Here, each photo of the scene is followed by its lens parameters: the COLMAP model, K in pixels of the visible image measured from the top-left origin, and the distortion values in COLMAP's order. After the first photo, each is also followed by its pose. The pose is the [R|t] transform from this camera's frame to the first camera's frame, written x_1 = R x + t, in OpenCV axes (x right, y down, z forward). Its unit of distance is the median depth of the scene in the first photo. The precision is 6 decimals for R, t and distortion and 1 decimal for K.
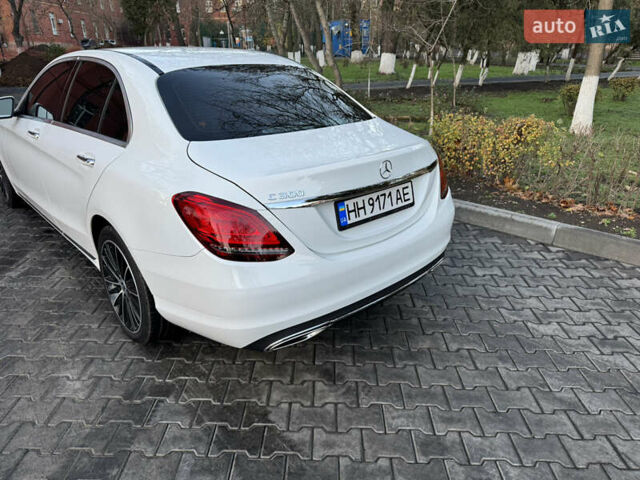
lens RADIAL K [[452.7, 0, 321.4], [0, 452.7, 223.6], [0, 0, 1]] dist [0.047777, -0.058772]
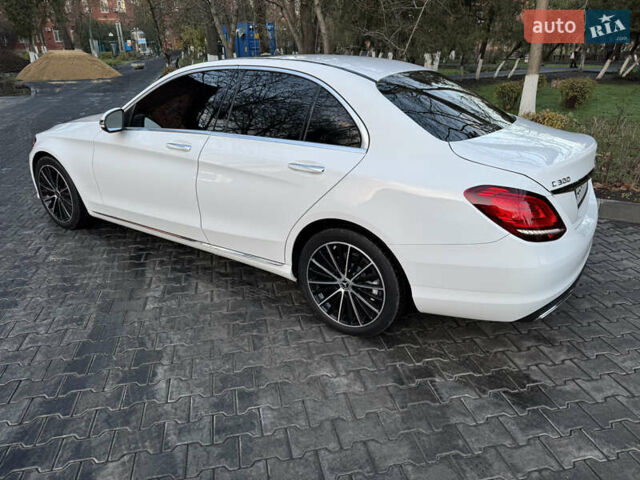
lens RADIAL K [[446.6, 0, 316.3], [0, 446.6, 240.0], [0, 0, 1]] dist [0.041261, -0.053835]
pose [[0.972531, -0.095427, 0.212315, -0.532759], [0.088699, 0.995214, 0.041014, -0.009698], [-0.215212, -0.021055, 0.976340, 0.012675]]
